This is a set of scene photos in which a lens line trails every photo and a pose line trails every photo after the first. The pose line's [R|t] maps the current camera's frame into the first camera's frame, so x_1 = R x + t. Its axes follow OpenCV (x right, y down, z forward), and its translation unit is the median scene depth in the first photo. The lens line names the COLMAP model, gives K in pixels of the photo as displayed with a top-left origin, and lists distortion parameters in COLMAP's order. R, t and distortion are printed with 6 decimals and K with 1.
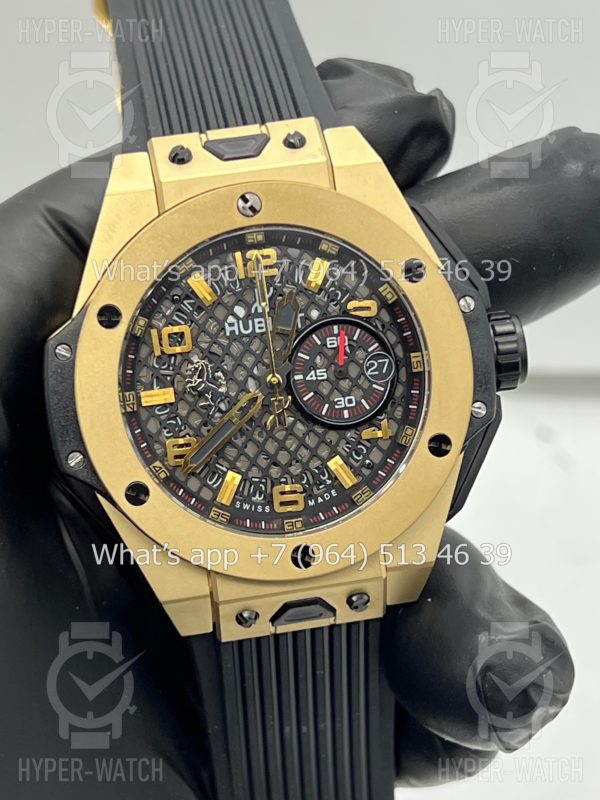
lens RADIAL K [[1802.2, 0, 300.0], [0, 1802.2, 400.0], [0, 0, 1]] dist [0.031017, 0.009268]
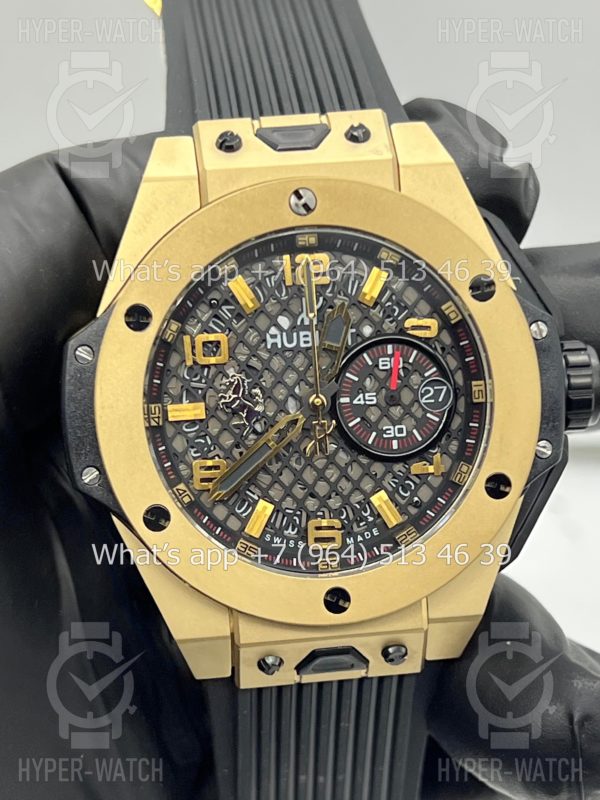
lens RADIAL K [[1811.7, 0, 298.3], [0, 1811.7, 486.6], [0, 0, 1]] dist [0.065441, 0.229452]
pose [[0.997809, 0.065047, -0.012109, -0.010168], [-0.064679, 0.997495, 0.028626, 0.005950], [0.013941, -0.027780, 0.999517, 0.099984]]
